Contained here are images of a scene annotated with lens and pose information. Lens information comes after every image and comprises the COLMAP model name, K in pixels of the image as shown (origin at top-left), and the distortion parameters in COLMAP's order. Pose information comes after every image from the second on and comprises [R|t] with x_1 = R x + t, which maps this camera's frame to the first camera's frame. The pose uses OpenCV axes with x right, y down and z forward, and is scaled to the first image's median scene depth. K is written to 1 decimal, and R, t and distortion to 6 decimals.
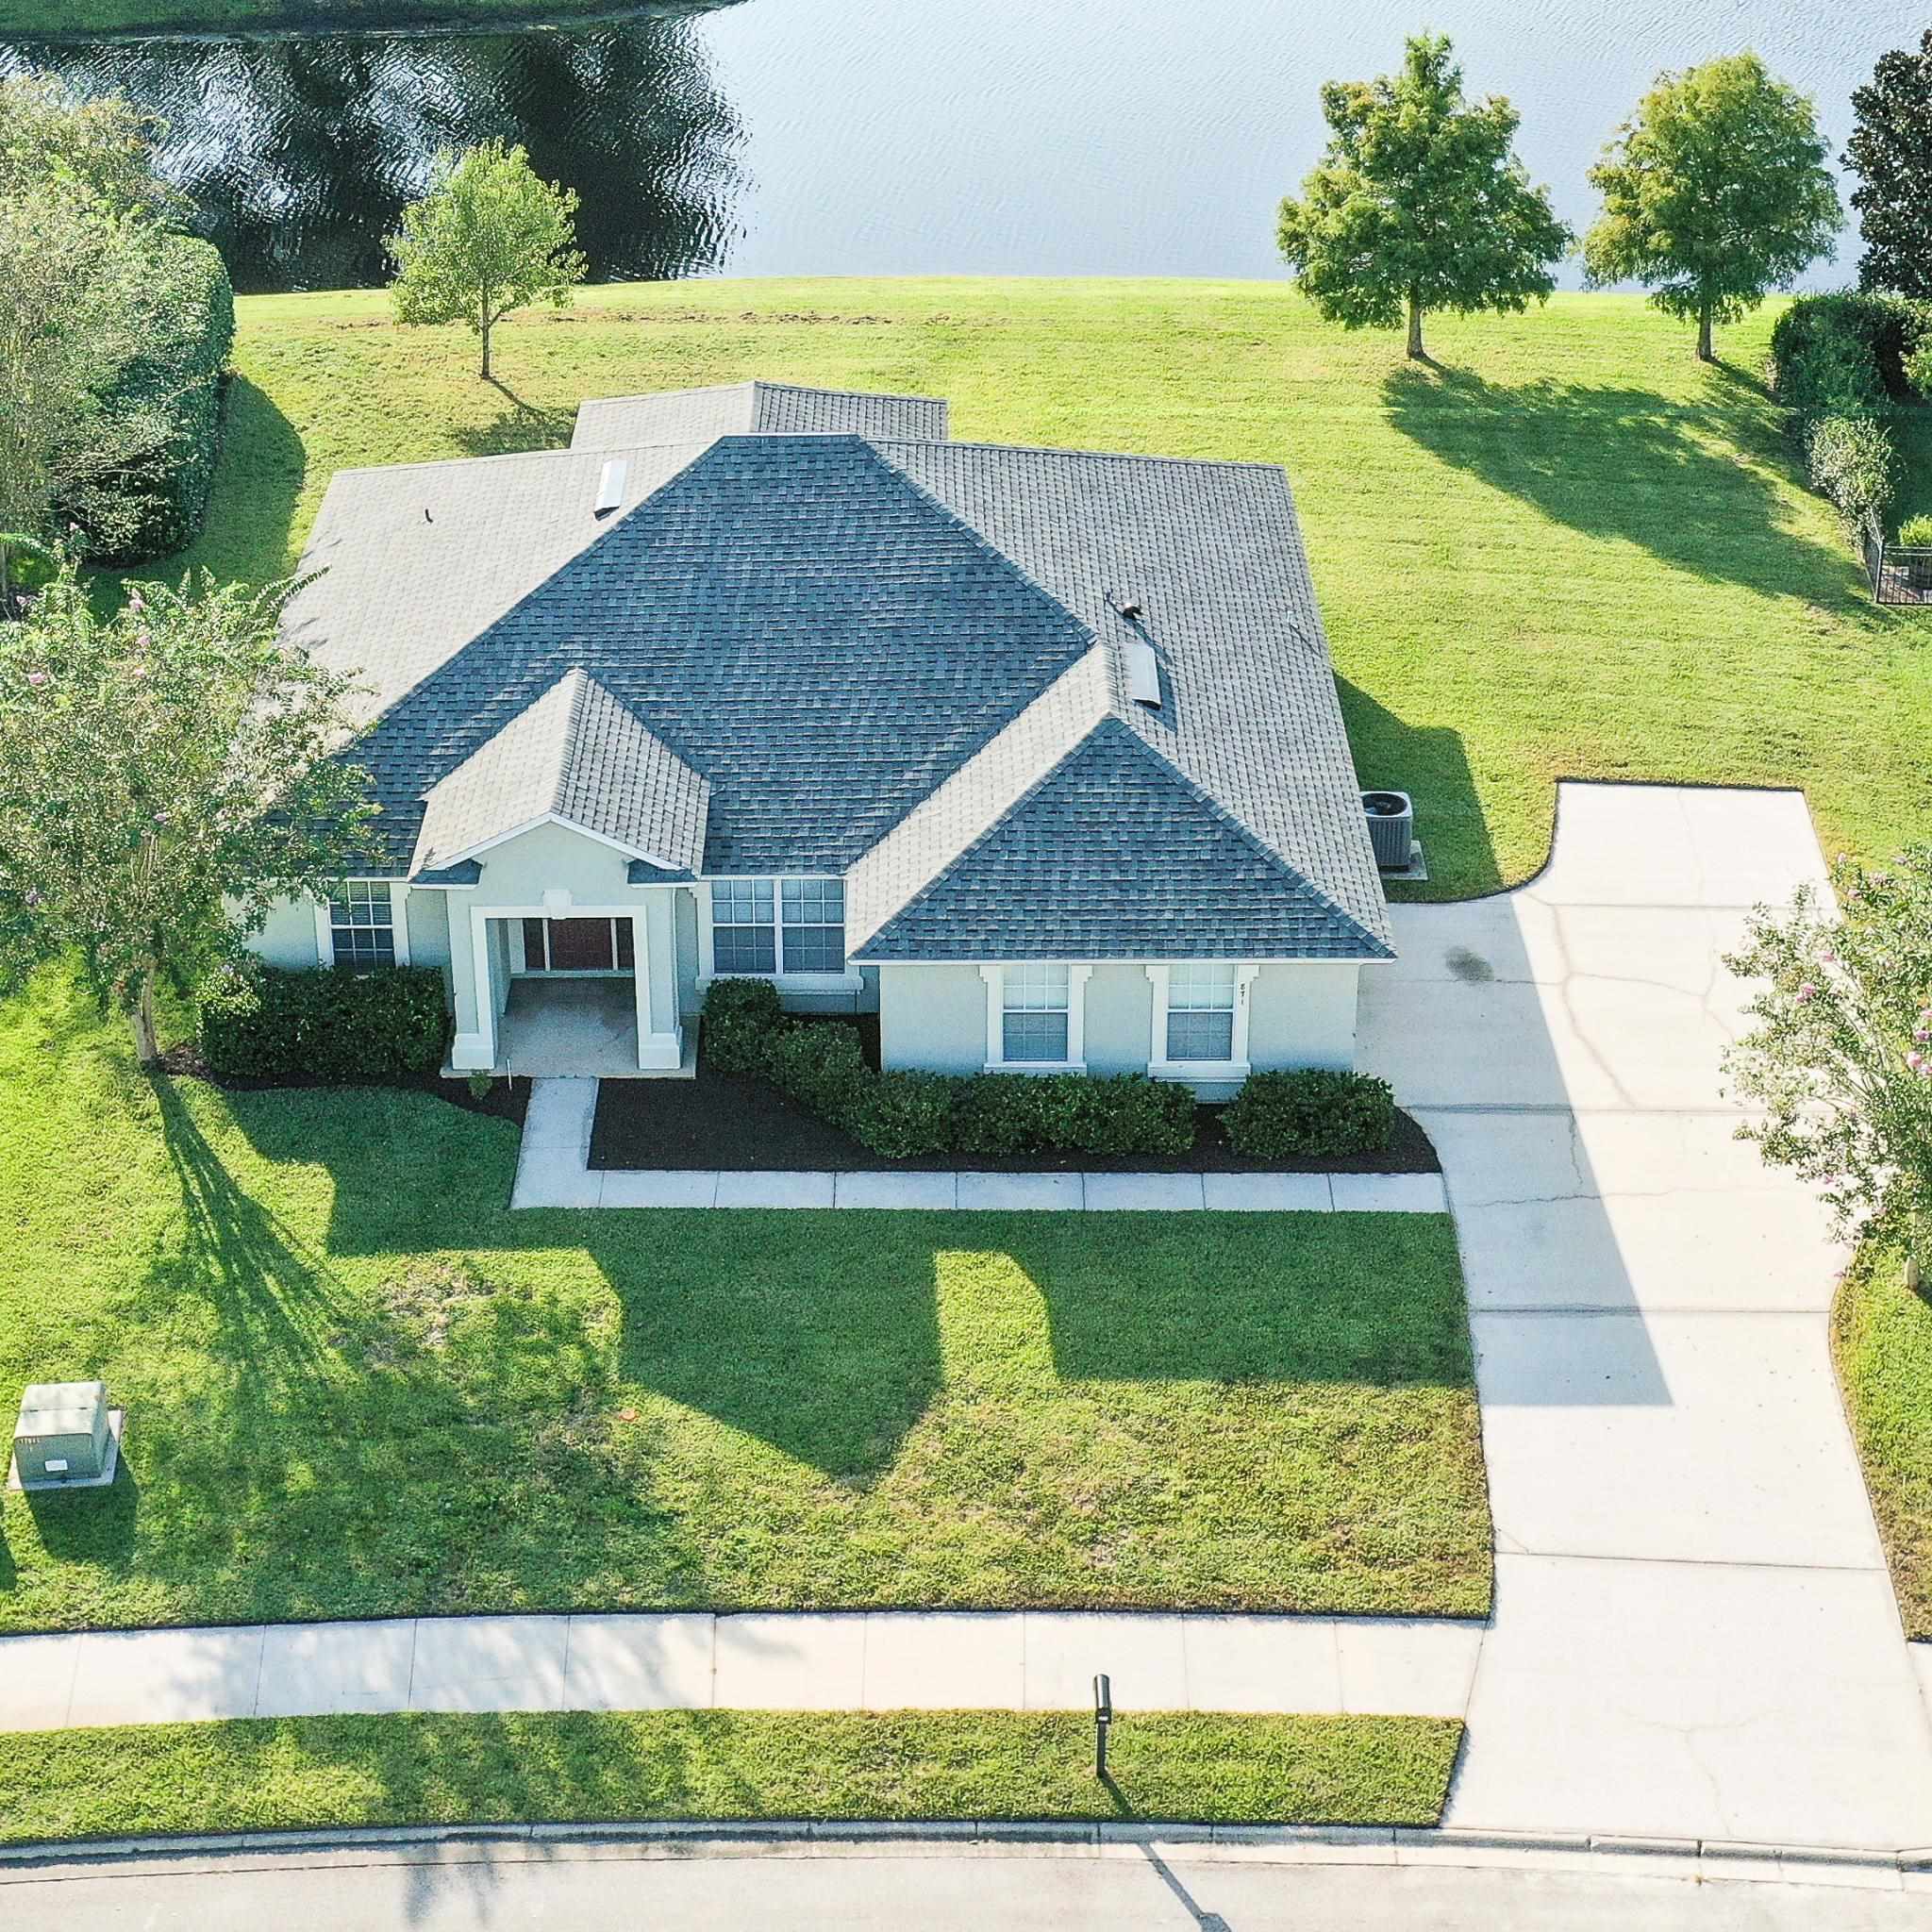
lens RADIAL K [[3682.0, 0, 966.0], [0, 3682.0, 966.0], [0, 0, 1]] dist [0.047278, 0.070541]
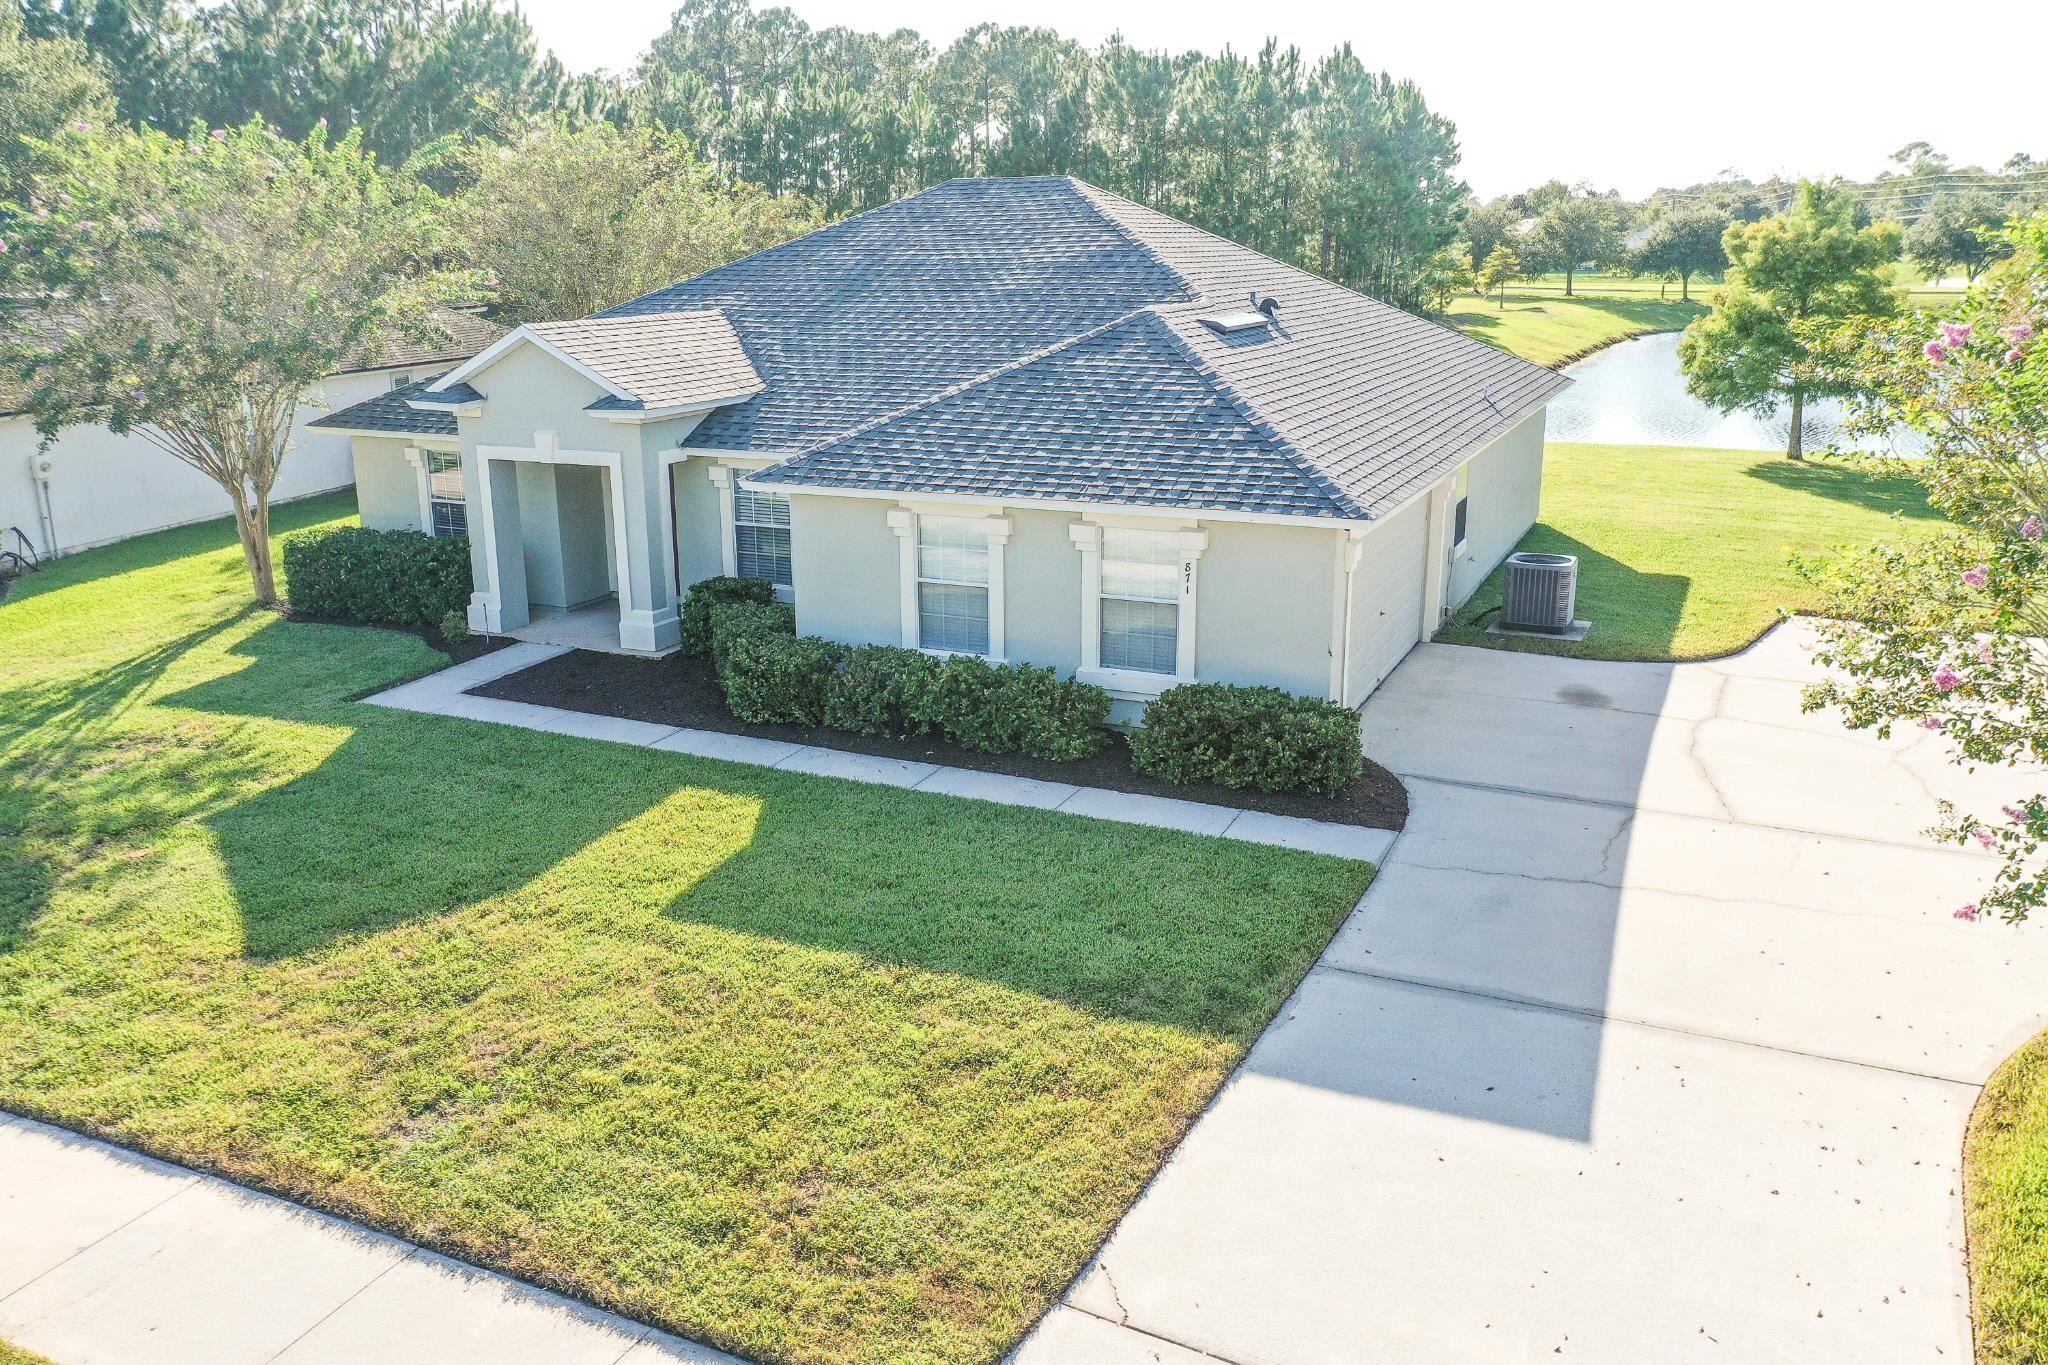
lens RADIAL K [[1641.4, 0, 1023.5], [0, 1641.4, 742.3], [0, 0, 1]] dist [0.010967, 0.000045]
pose [[0.904900, 0.118671, -0.408745, 0.199033], [-0.210720, 0.959301, -0.187988, 0.118967], [0.369800, 0.256241, 0.893078, 0.721594]]
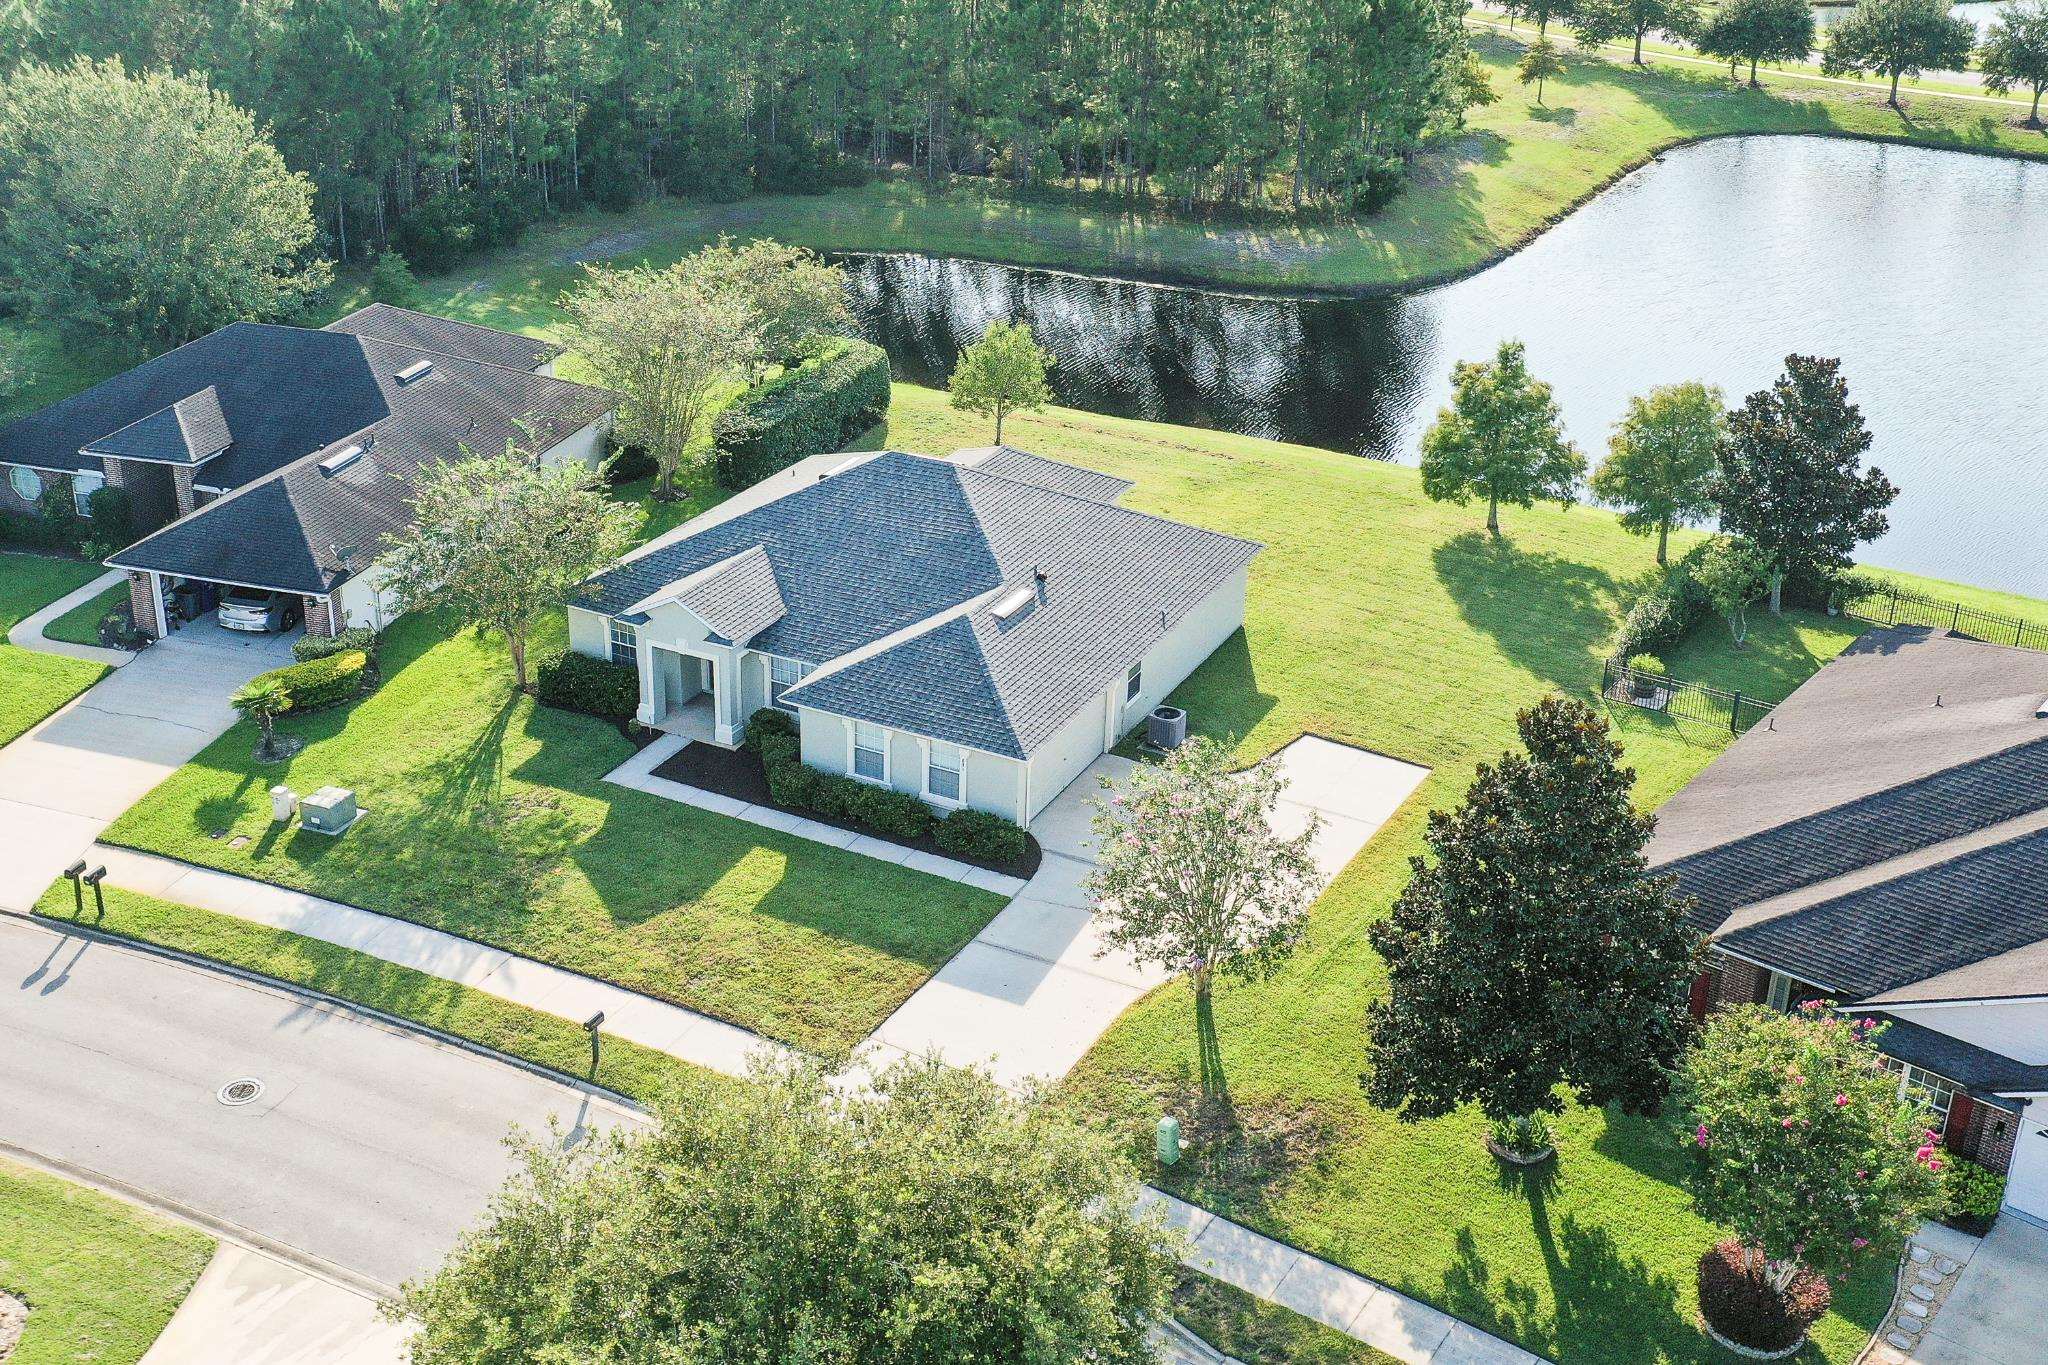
lens RADIAL K [[2351.7, 0, 1024.0], [0, 2351.7, 682.5], [0, 0, 1]] dist [0.061978, 0.005616]
pose [[0.888046, 0.212424, -0.407738, 0.617044], [-0.253439, 0.966127, -0.048650, 0.018496], [0.383592, 0.146540, 0.911802, -0.101903]]
